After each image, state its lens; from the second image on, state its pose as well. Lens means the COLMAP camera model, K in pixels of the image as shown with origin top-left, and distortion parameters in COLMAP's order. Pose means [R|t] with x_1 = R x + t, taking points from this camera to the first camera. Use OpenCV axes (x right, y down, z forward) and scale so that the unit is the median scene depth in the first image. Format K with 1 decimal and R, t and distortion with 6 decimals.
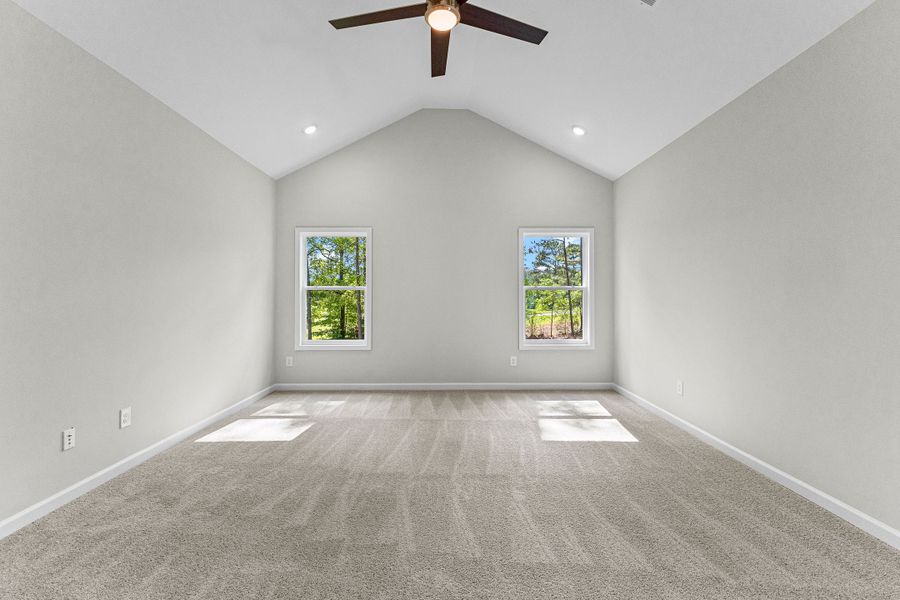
lens RADIAL K [[391.3, 0, 451.6], [0, 391.3, 296.3], [0, 0, 1]] dist [0.015724, -0.001745]
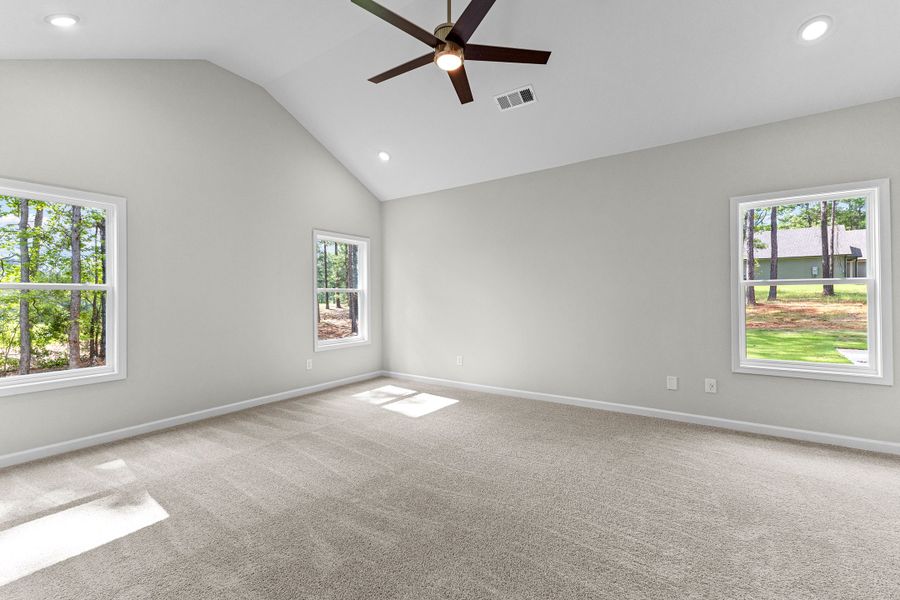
lens RADIAL K [[391.3, 0, 449.9], [0, 391.3, 299.1], [0, 0, 1]] dist [0.015724, -0.001745]
pose [[0.569352, -0.006039, 0.822072, -0.492070], [0.003595, 0.999982, 0.004856, -0.001498], [-0.822086, 0.000190, 0.569363, 0.165092]]
